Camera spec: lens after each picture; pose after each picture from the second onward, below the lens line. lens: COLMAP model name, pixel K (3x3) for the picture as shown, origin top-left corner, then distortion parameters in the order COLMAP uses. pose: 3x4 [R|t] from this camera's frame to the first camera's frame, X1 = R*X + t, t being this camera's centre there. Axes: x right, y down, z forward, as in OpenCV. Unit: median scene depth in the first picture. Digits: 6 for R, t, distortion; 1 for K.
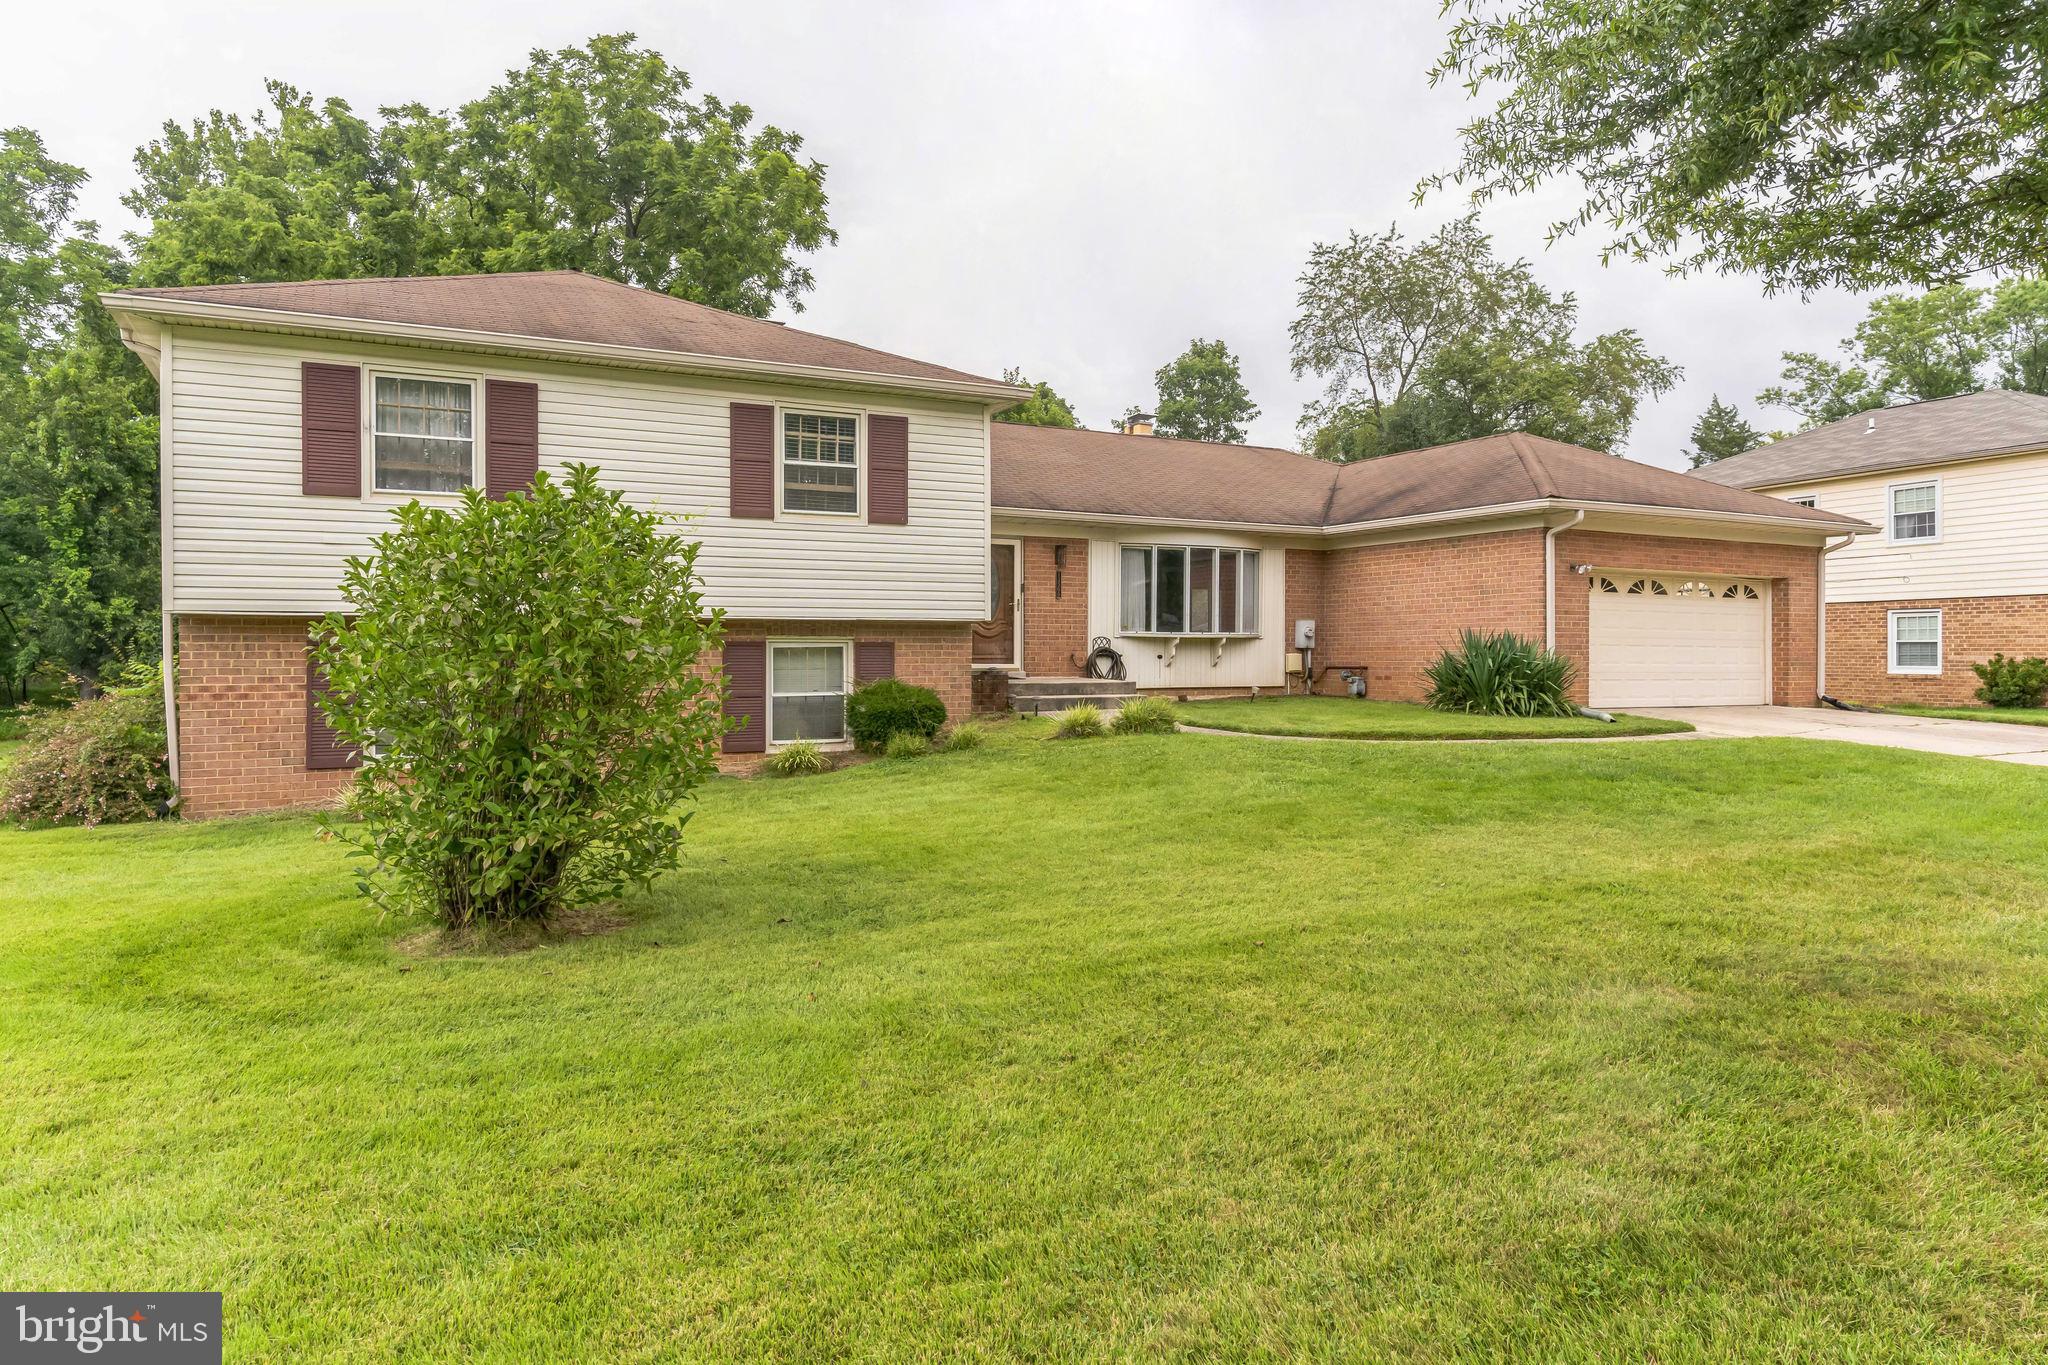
lens RADIAL K [[1288.4, 0, 1024.0], [0, 1288.4, 654.3], [0, 0, 1]] dist [0.005877, 0.000680]
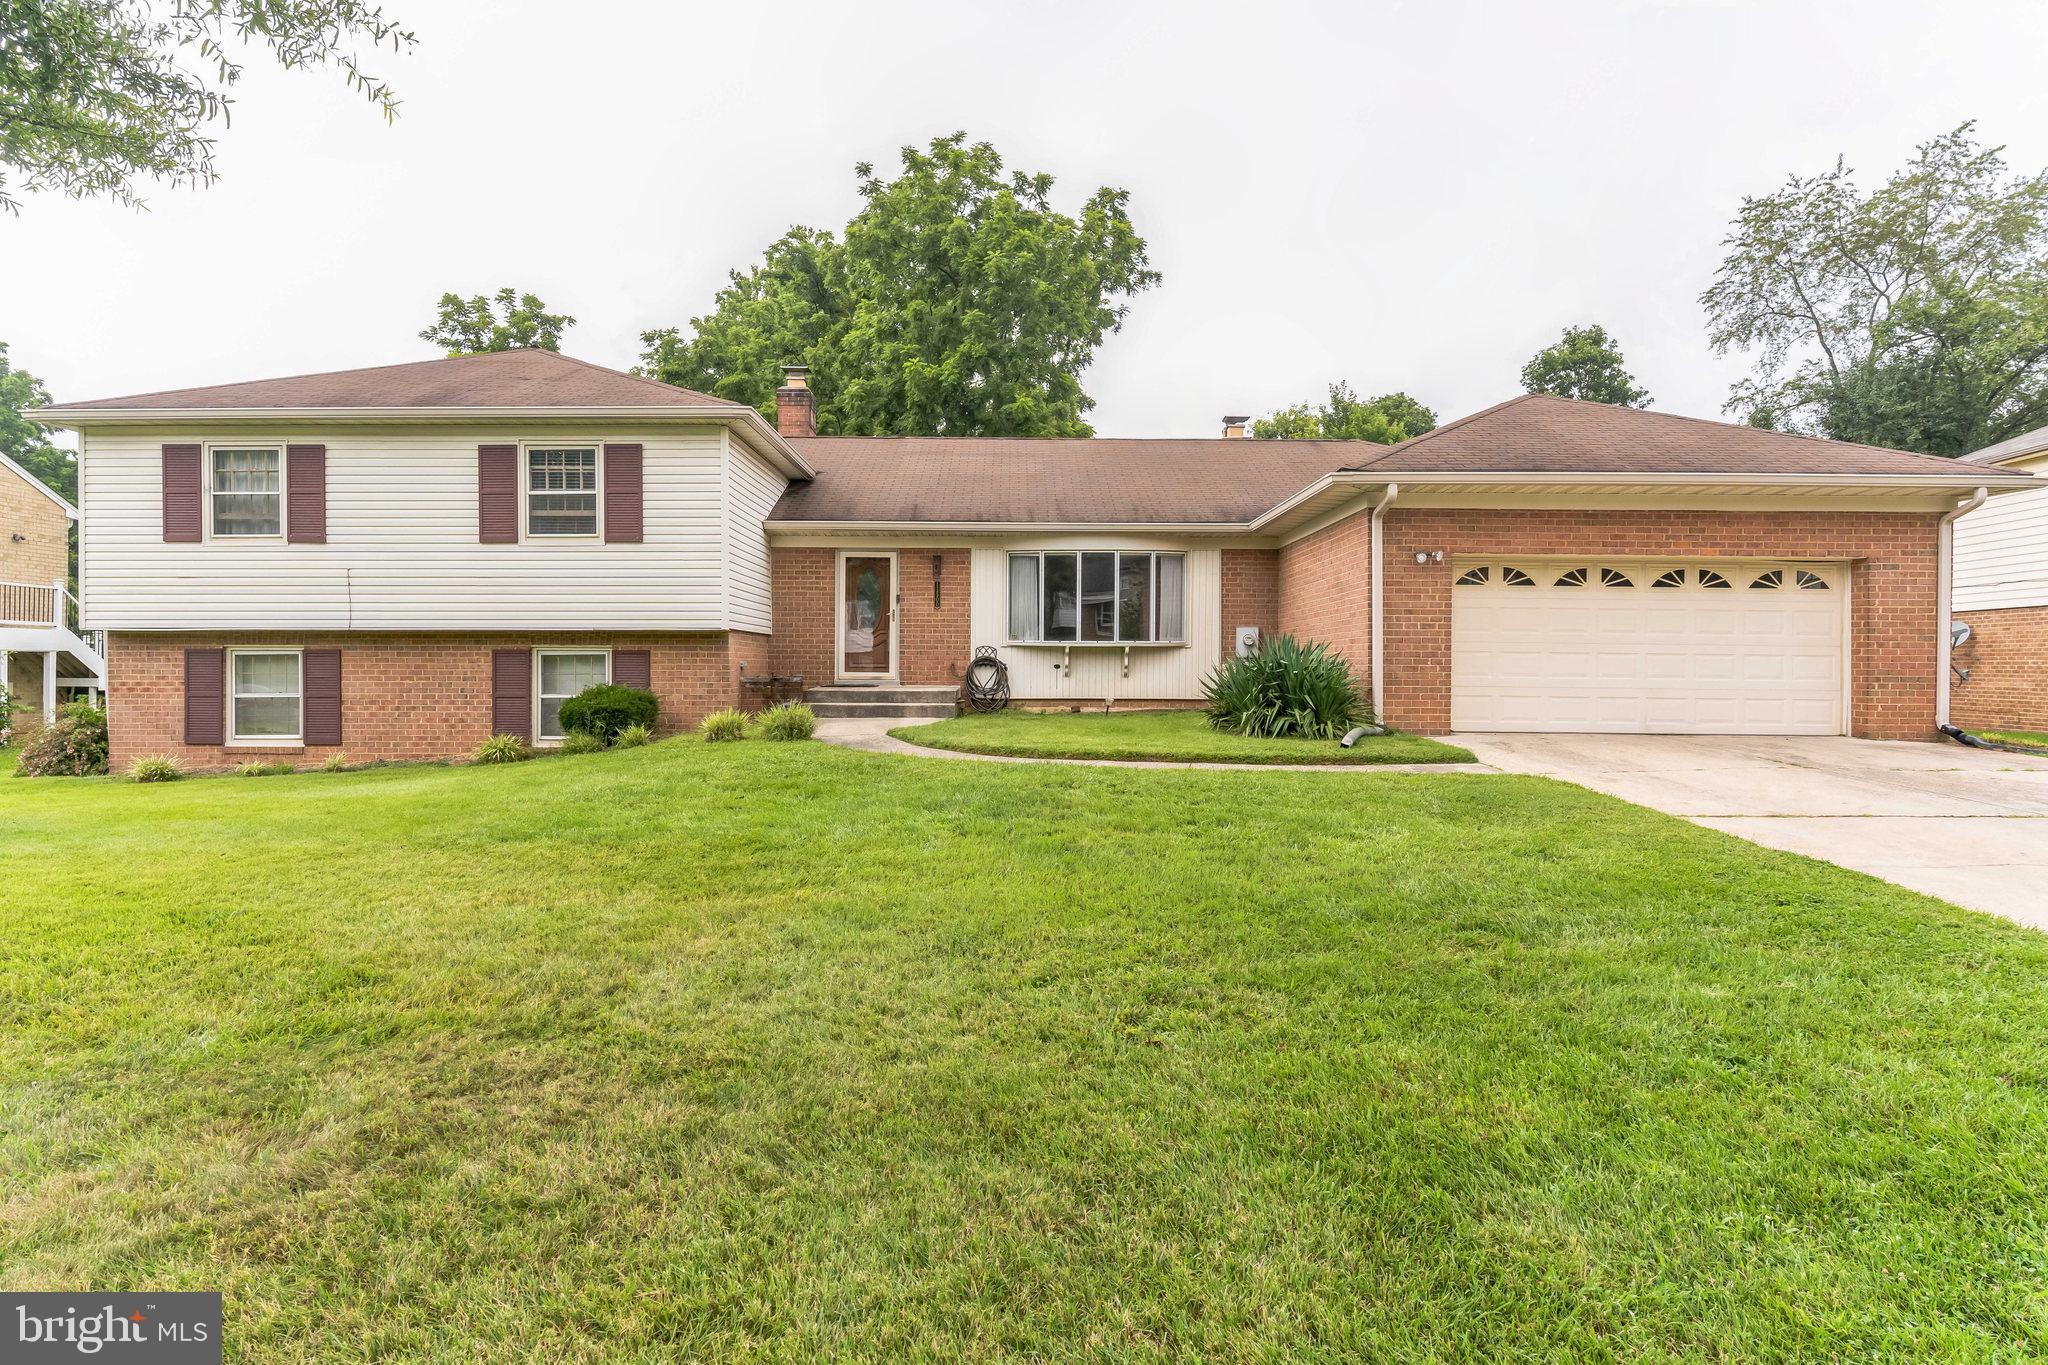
lens RADIAL K [[1156.1, 0, 1024.0], [0, 1156.1, 682.5], [0, 0, 1]] dist [-0.003153, 0.000106]
pose [[0.876796, 0.009343, -0.480772, 0.518978], [-0.003987, 0.999918, 0.012160, 0.003728], [0.480846, -0.008744, 0.876761, 0.231662]]
